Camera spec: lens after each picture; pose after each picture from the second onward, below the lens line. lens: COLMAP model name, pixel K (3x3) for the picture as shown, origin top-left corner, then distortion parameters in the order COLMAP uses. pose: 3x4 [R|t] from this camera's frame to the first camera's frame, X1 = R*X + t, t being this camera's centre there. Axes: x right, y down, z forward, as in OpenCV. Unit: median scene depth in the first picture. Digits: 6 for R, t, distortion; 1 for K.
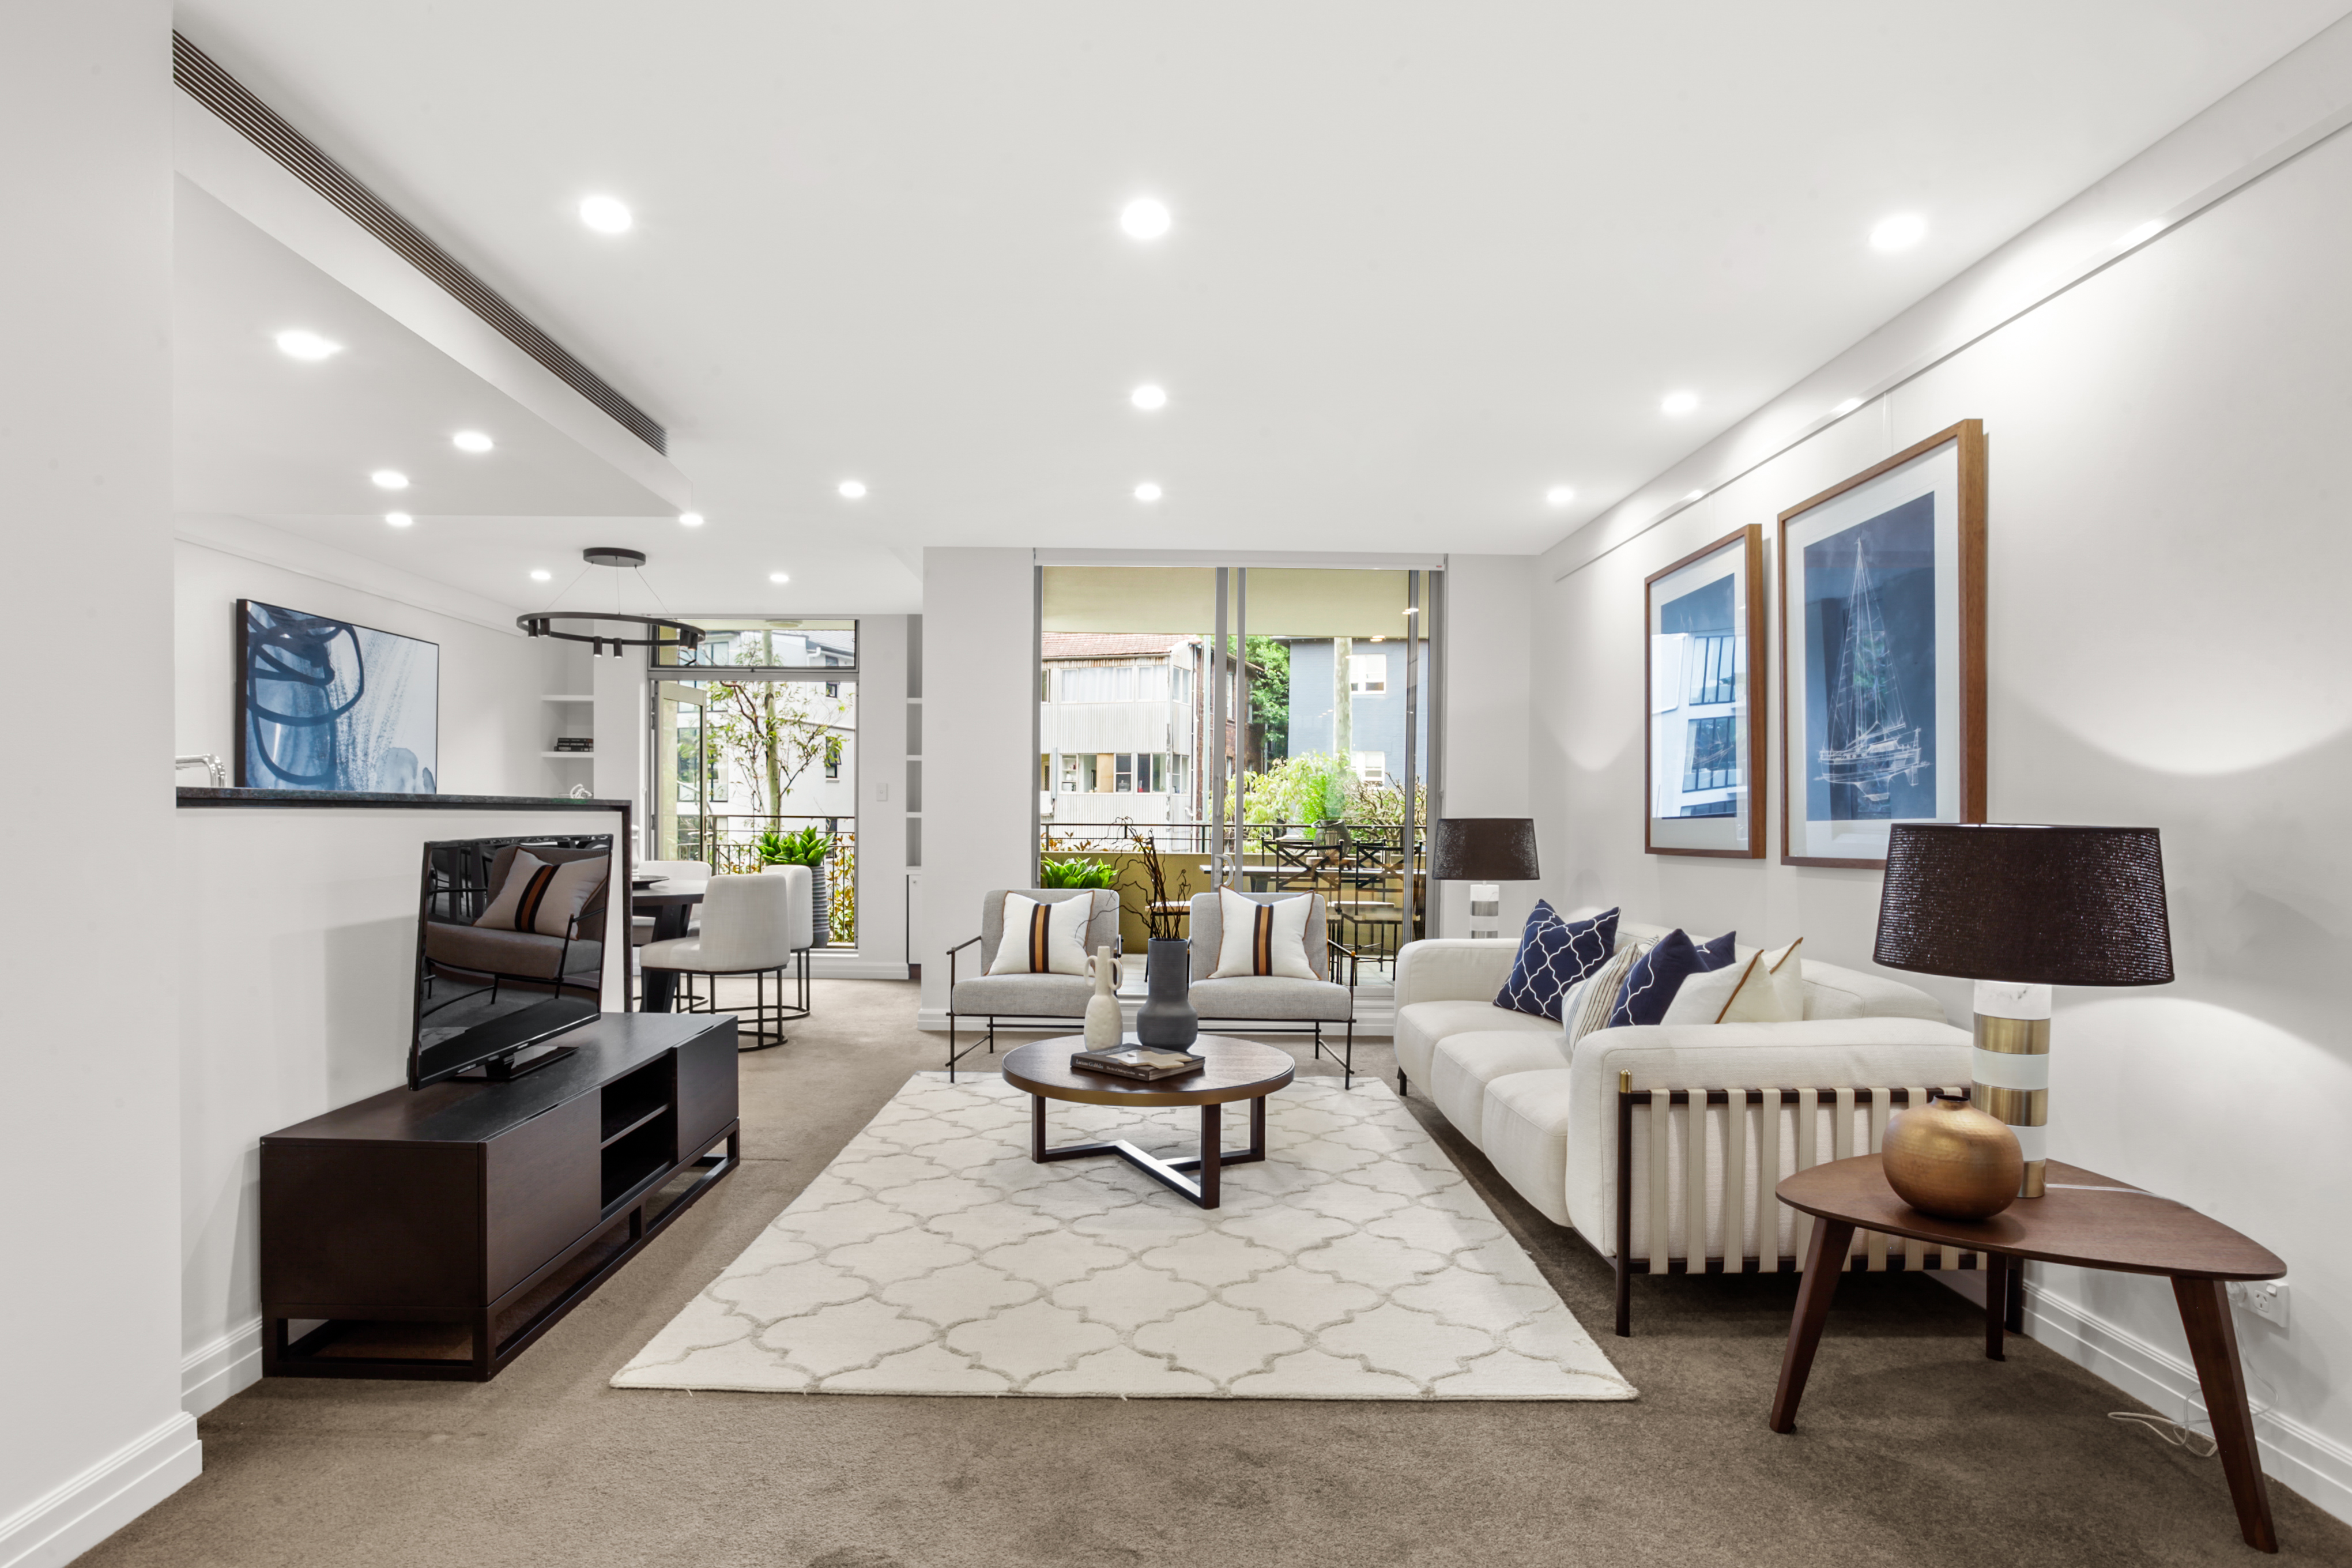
lens RADIAL K [[1252.6, 0, 1110.6], [0, 1252.6, 822.3], [0, 0, 1]] dist [-0.002029, 0.002281]
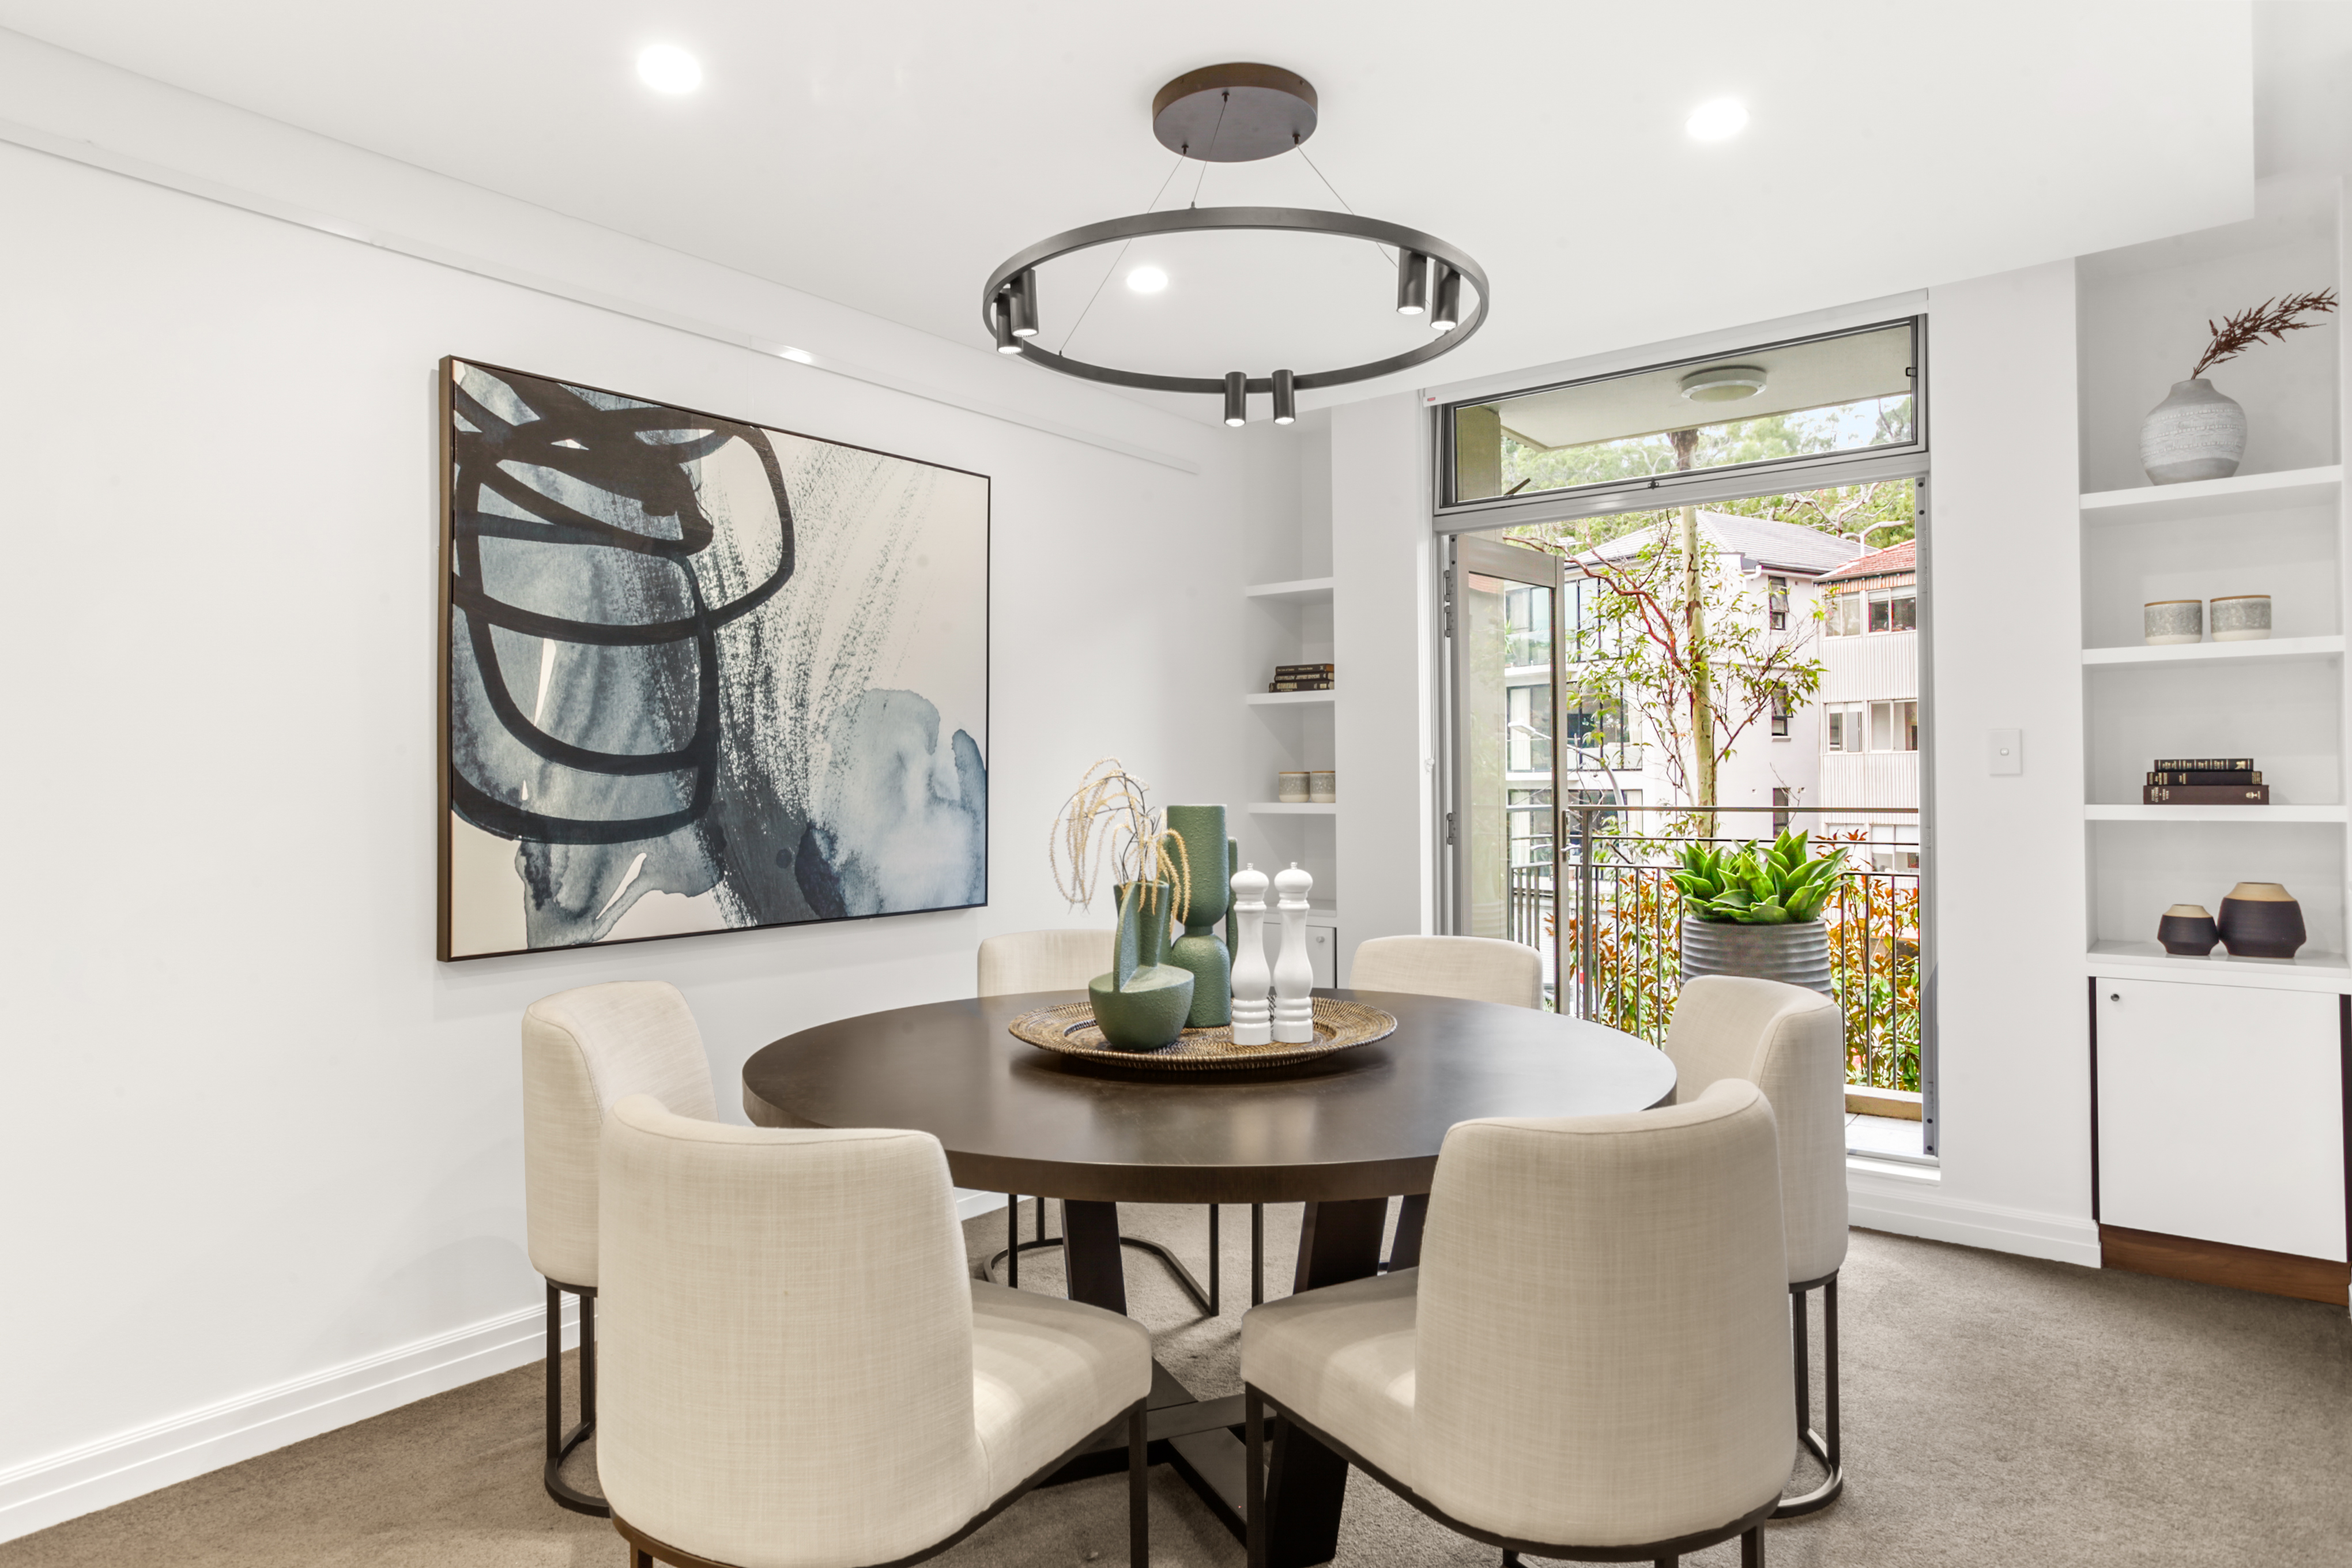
lens RADIAL K [[1356.2, 0, 1176.0], [0, 1356.2, 784.0], [0, 0, 1]] dist [0.004001, 0.004119]
pose [[0.805659, -0.019112, -0.592071, -0.187006], [0.015996, 0.999817, -0.010508, -0.017462], [0.592164, -0.001005, 0.805817, 0.690763]]
